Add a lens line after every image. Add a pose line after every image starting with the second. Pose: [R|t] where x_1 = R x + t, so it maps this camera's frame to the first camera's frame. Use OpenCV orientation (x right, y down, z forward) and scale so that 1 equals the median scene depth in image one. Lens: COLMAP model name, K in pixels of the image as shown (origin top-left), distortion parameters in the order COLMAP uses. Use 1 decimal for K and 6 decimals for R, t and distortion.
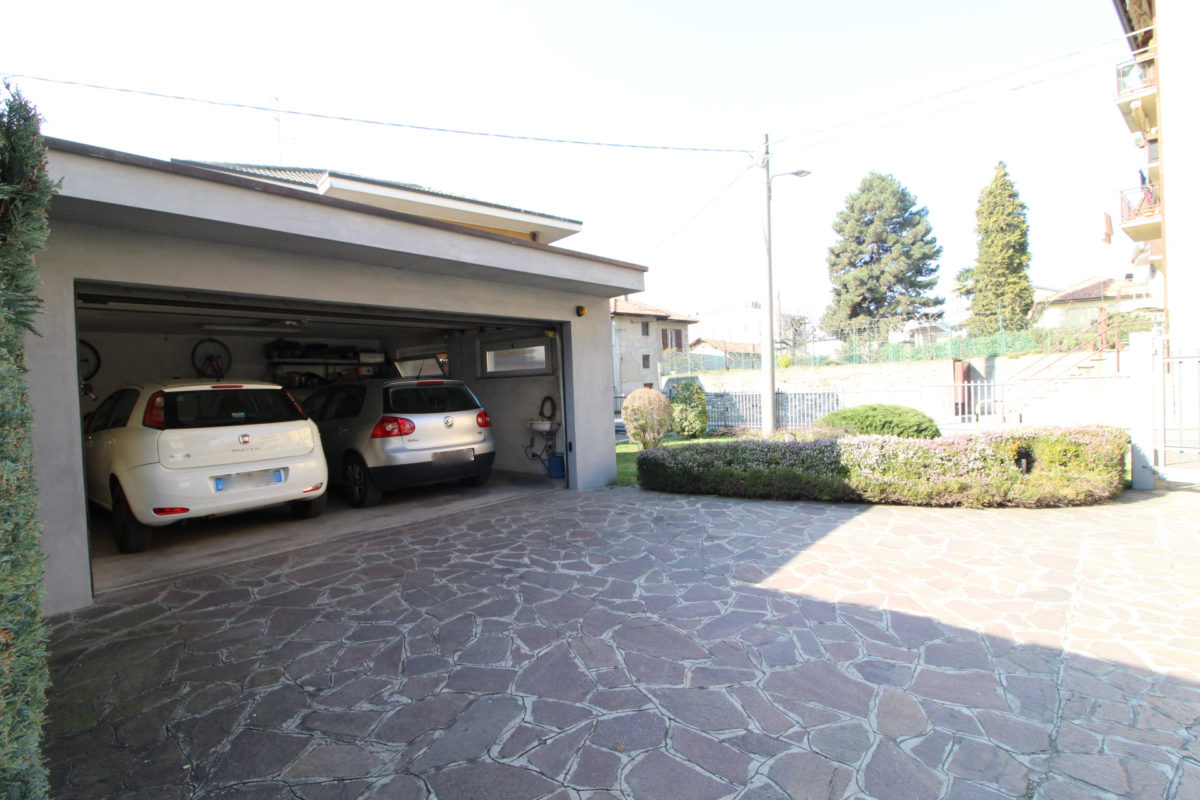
lens RADIAL K [[559.1, 0, 603.6], [0, 559.1, 395.0], [0, 0, 1]] dist [0.001337, -0.010992]
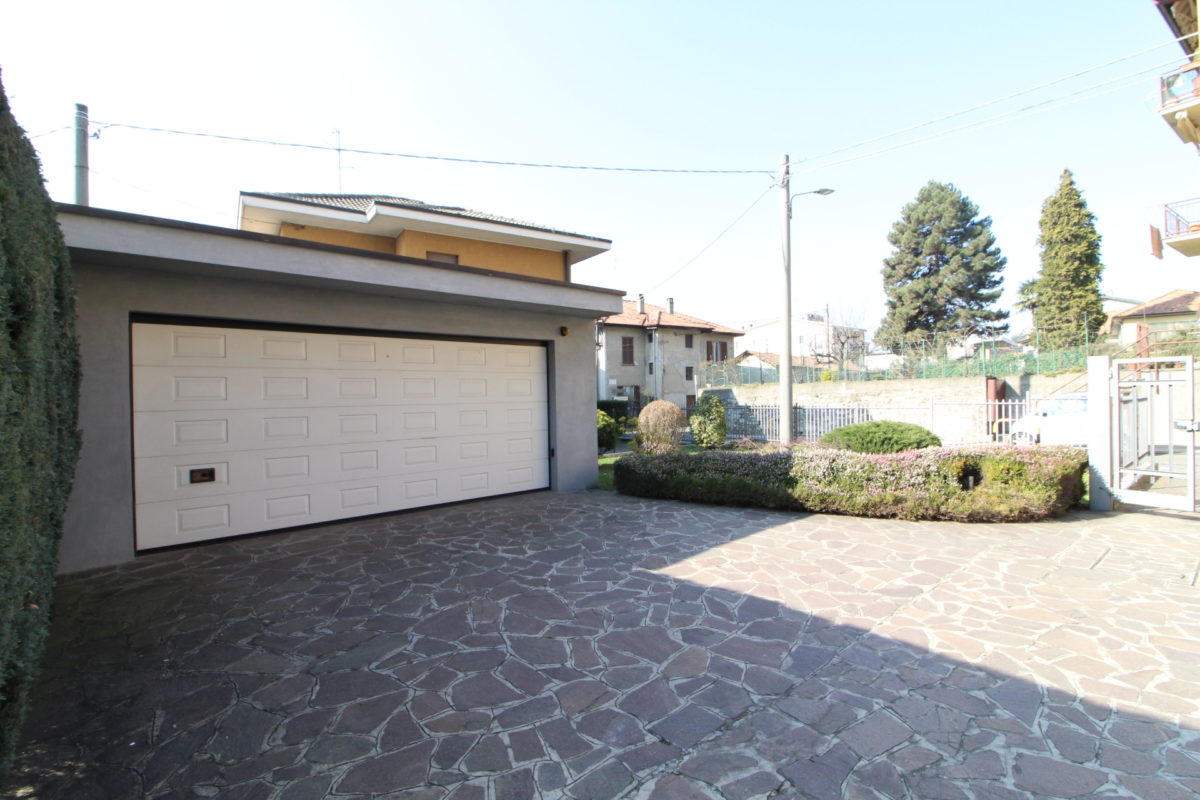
lens RADIAL K [[559.1, 0, 604.7], [0, 559.1, 395.2], [0, 0, 1]] dist [0.001337, -0.010992]
pose [[0.994884, 0.018175, -0.099378, 0.174493], [-0.019953, 0.999658, -0.016928, -0.005732], [0.099036, 0.018824, 0.994906, -0.114937]]
